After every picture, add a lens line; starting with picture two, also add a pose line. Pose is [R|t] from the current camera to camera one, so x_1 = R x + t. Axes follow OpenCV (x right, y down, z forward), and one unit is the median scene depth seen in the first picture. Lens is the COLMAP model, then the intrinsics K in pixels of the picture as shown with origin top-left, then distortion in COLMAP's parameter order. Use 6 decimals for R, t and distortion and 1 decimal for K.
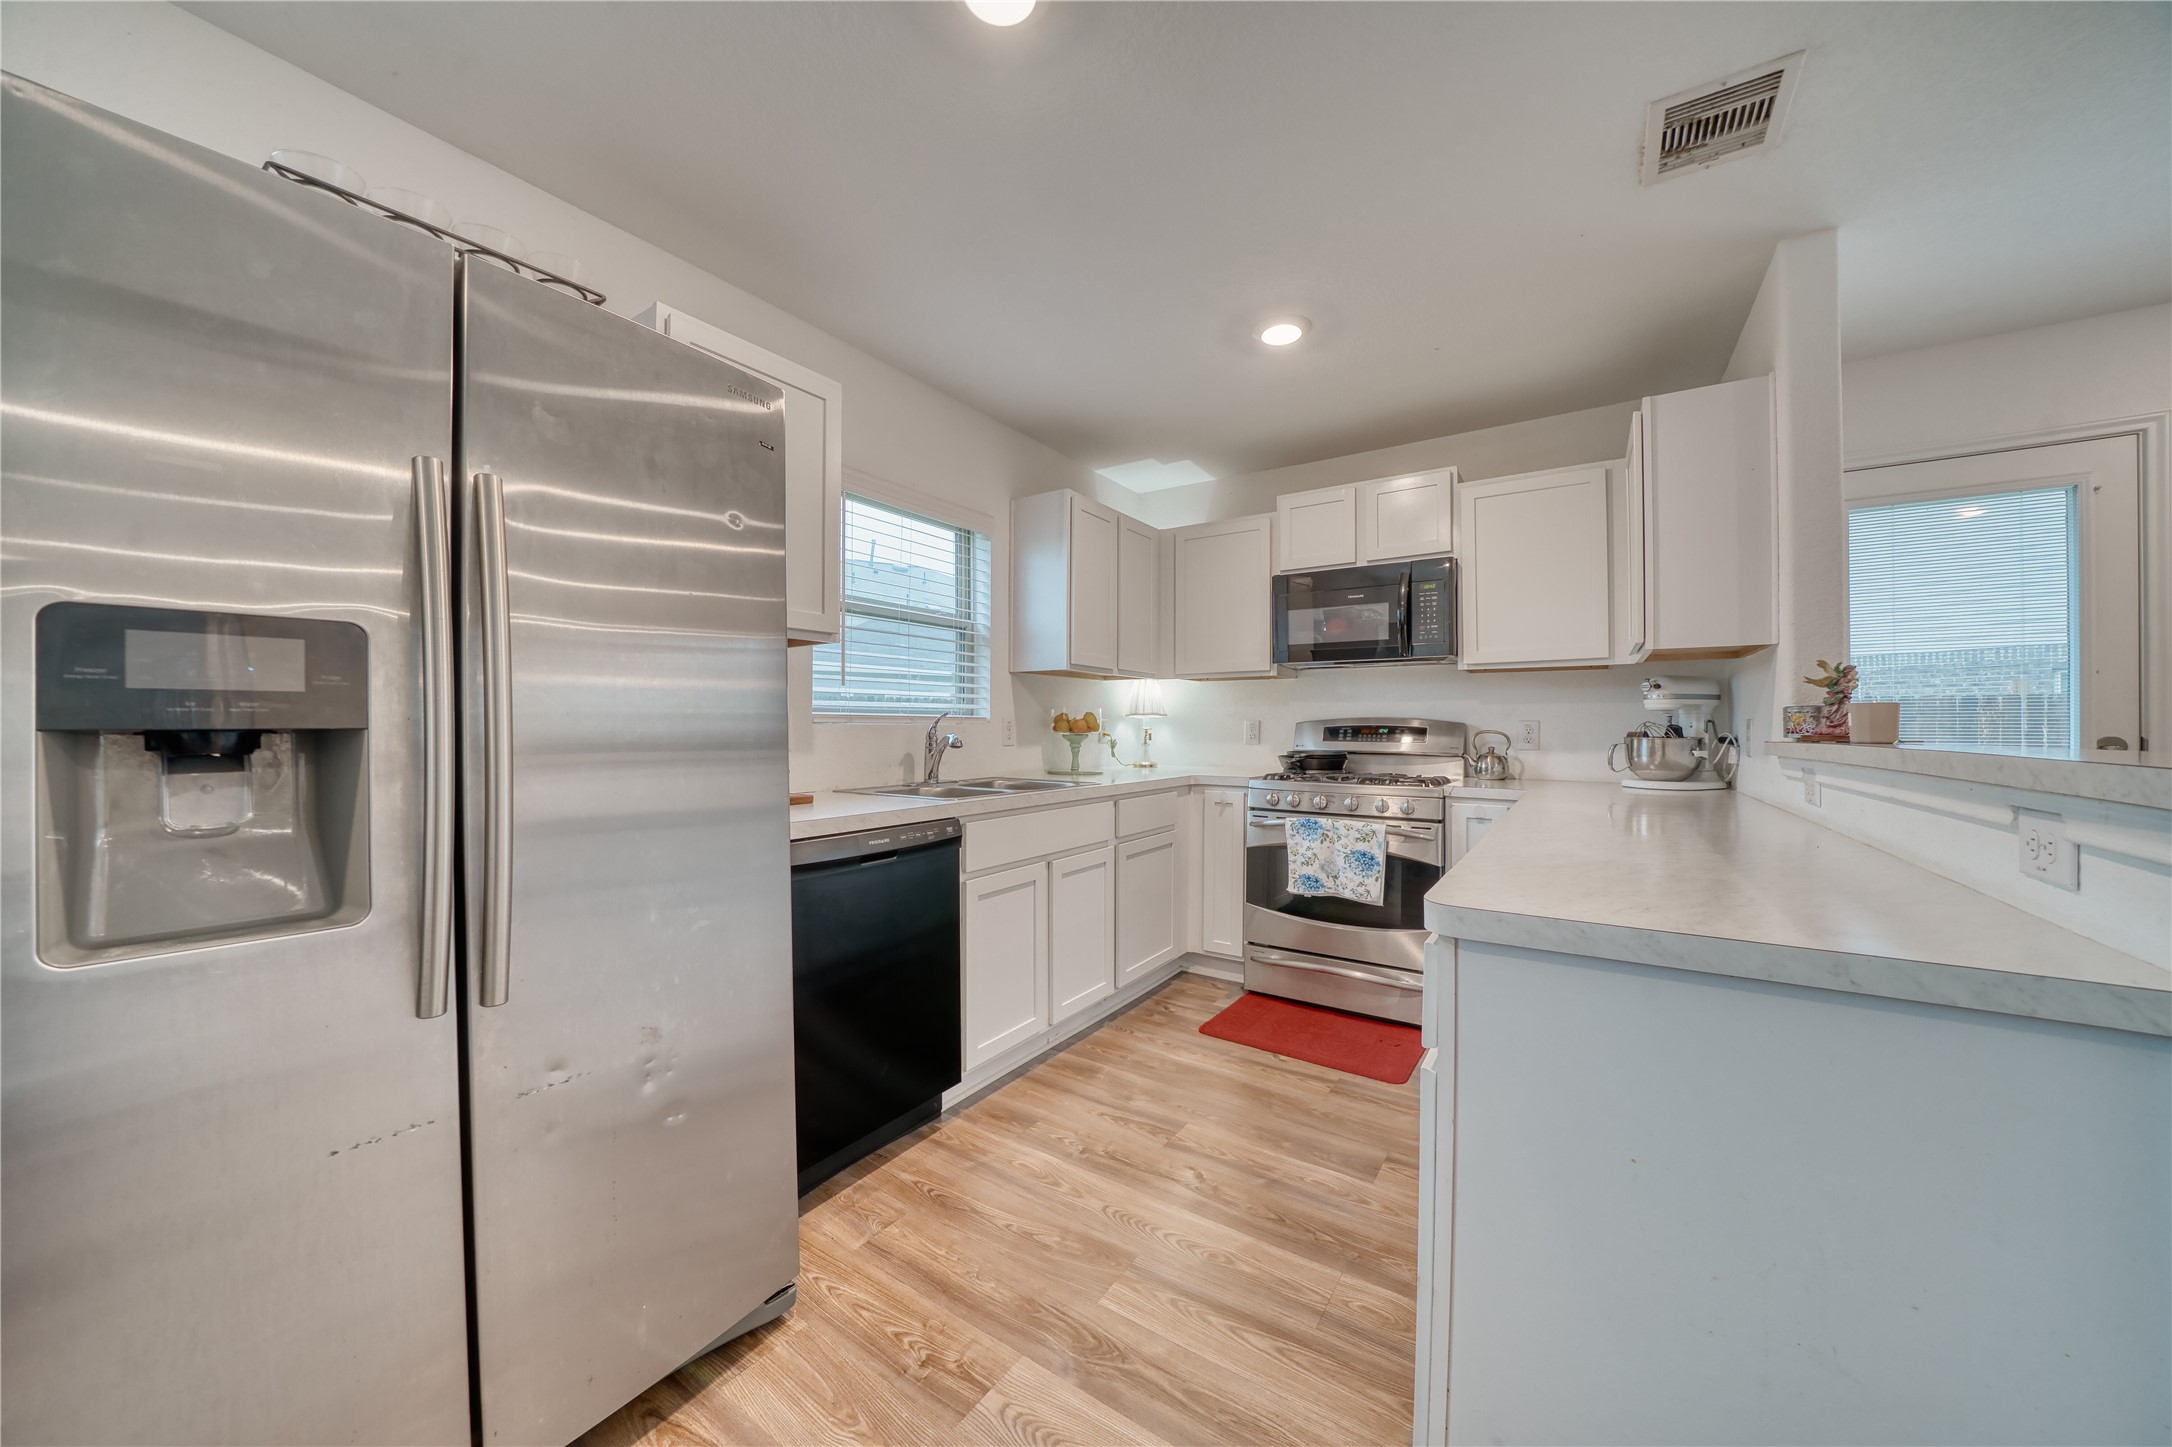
lens RADIAL K [[740.4, 0, 1086.0], [0, 740.4, 723.5], [0, 0, 1]] dist [-0.000218, -0.000032]
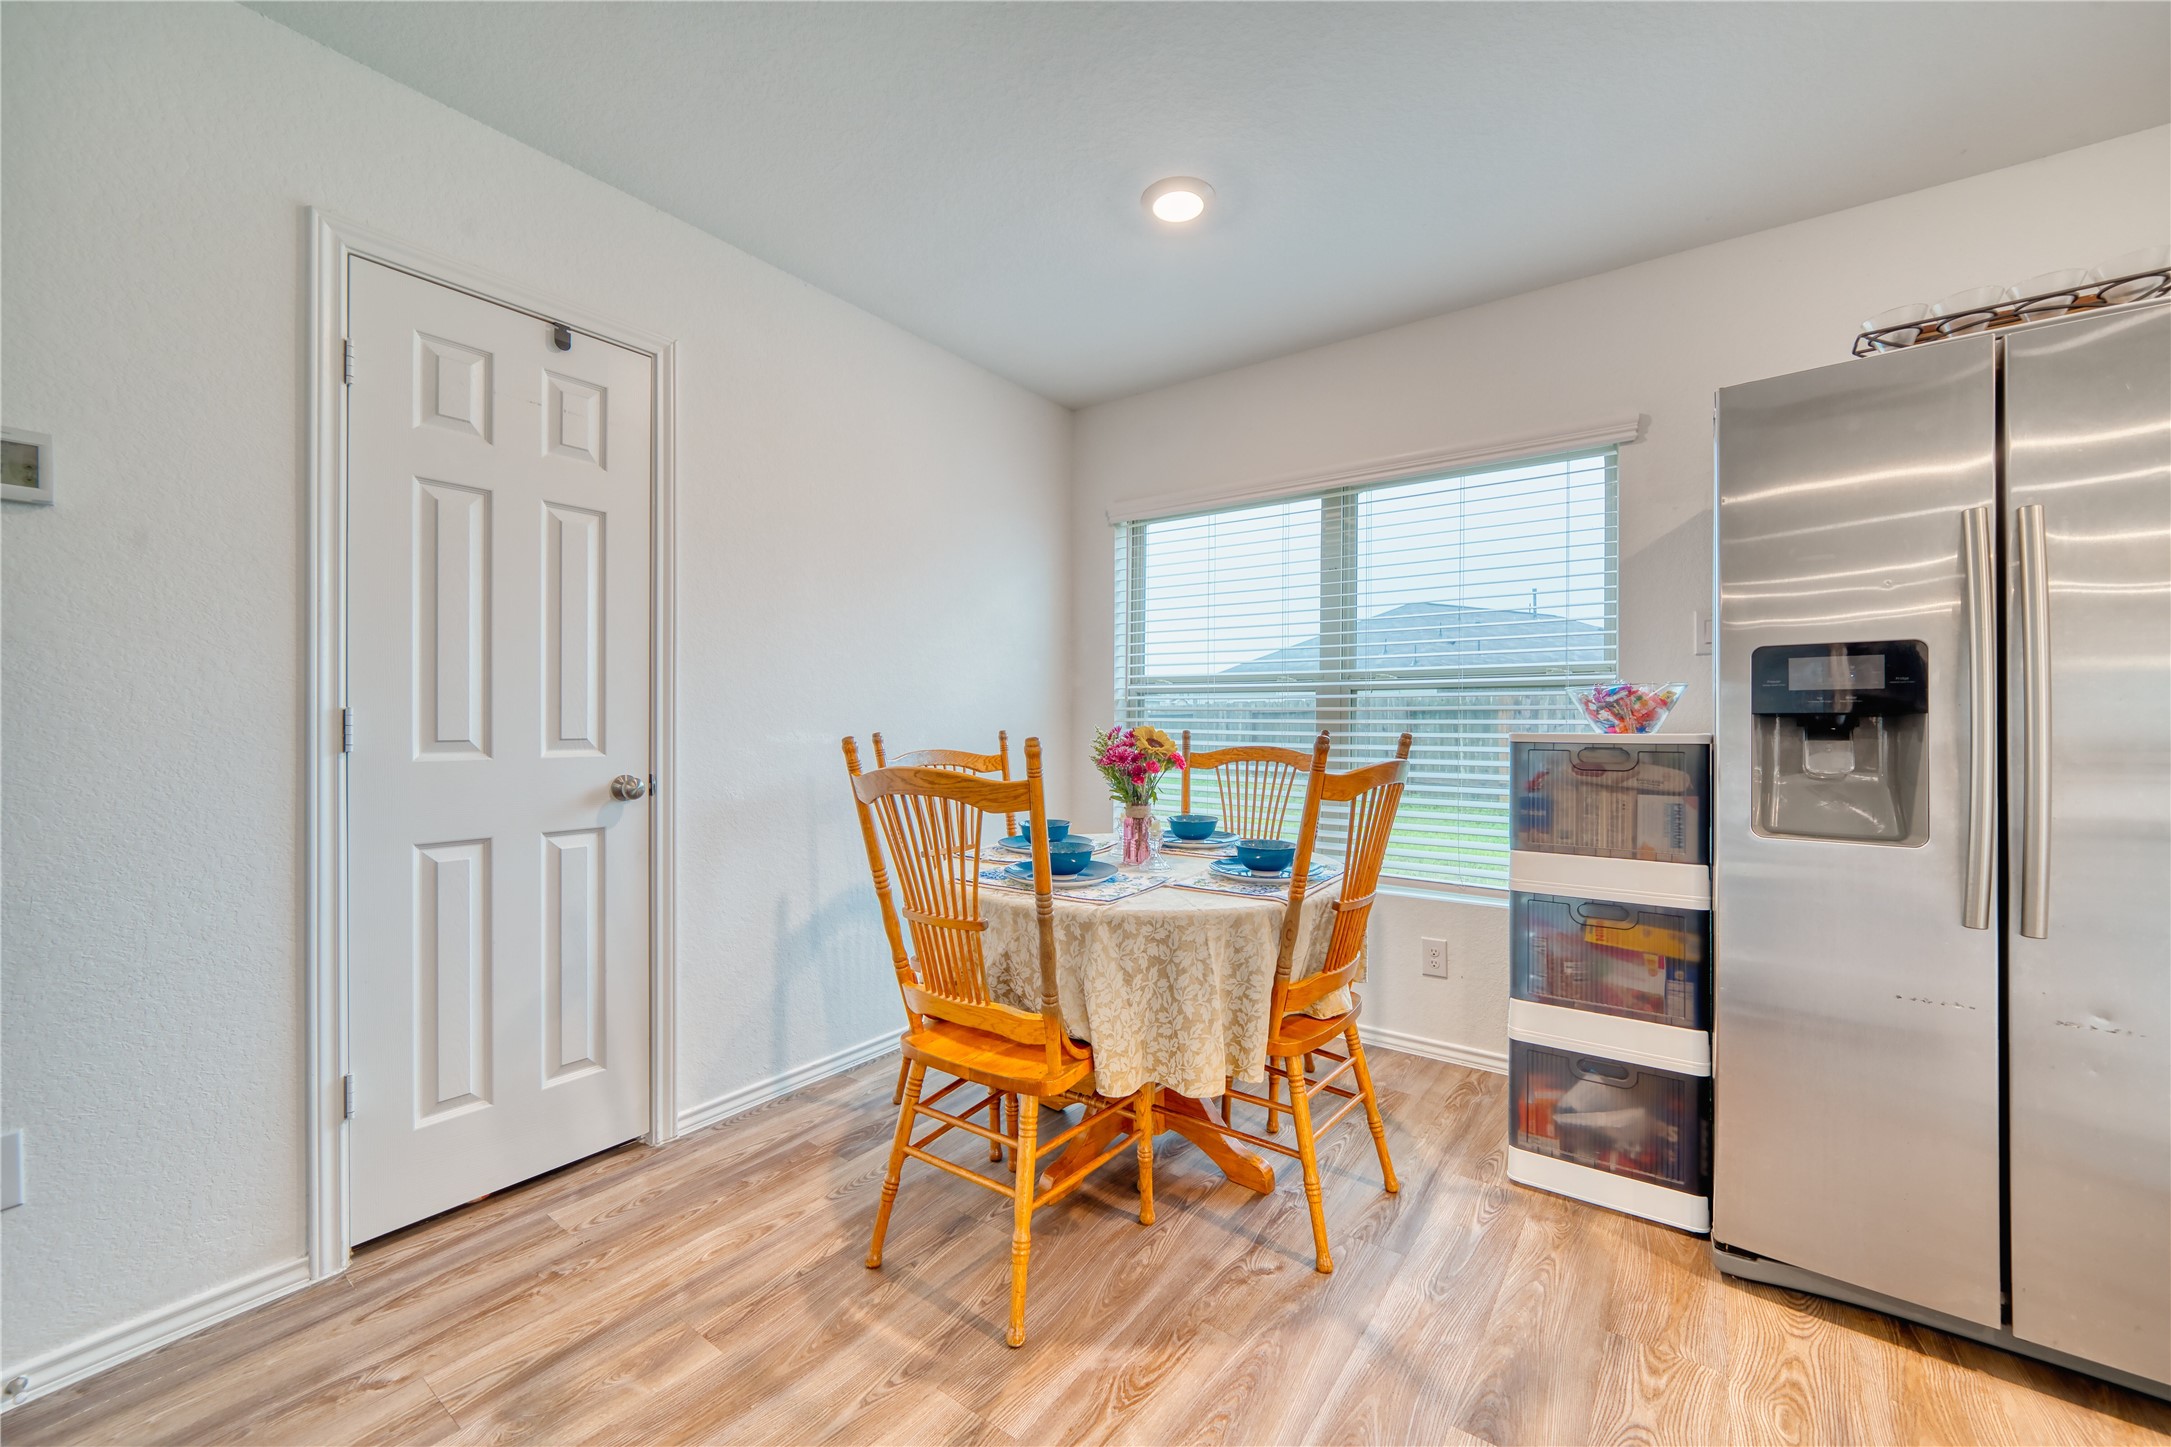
lens RADIAL K [[852.8, 0, 1080.7], [0, 852.8, 738.2], [0, 0, 1]] dist [0.000758, 0.000140]
pose [[0.046783, 0.004004, -0.998897, 0.609220], [-0.004066, 0.999984, 0.003818, 0.059504], [0.998897, 0.003883, 0.046799, -0.723836]]
